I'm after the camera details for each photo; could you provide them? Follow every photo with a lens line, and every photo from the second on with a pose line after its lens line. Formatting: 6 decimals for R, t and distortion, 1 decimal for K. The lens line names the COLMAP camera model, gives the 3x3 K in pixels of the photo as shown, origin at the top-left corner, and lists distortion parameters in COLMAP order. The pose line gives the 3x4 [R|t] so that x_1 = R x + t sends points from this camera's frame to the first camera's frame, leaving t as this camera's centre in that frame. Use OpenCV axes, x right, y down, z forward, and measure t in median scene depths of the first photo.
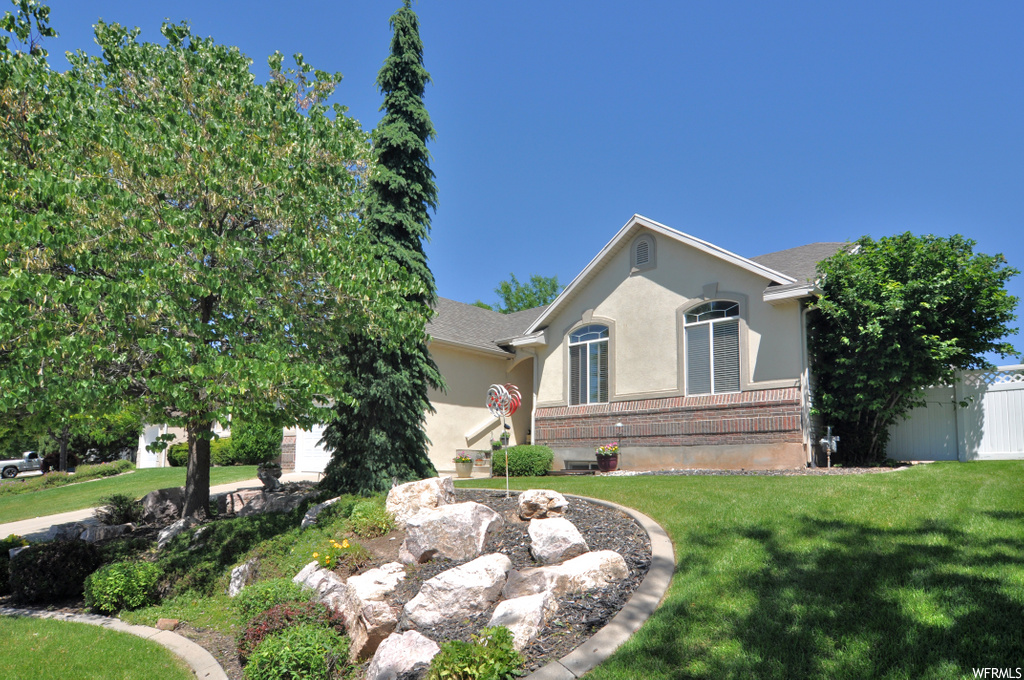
lens RADIAL K [[554.6, 0, 502.3], [0, 554.6, 336.4], [0, 0, 1]] dist [-0.019204, 0.000905]
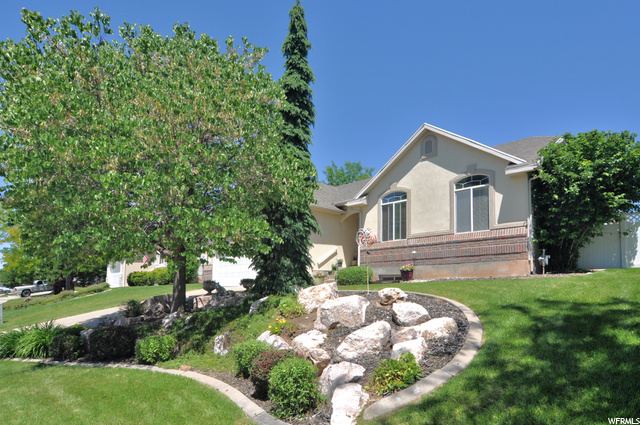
lens RADIAL K [[346.6, 0, 325.3], [0, 346.6, 215.9], [0, 0, 1]] dist [-0.019204, 0.000905]
pose [[0.999531, -0.028599, -0.010968, -0.089837], [0.029054, 0.998616, 0.043843, -0.002233], [0.009699, -0.044141, 0.998978, -0.058951]]
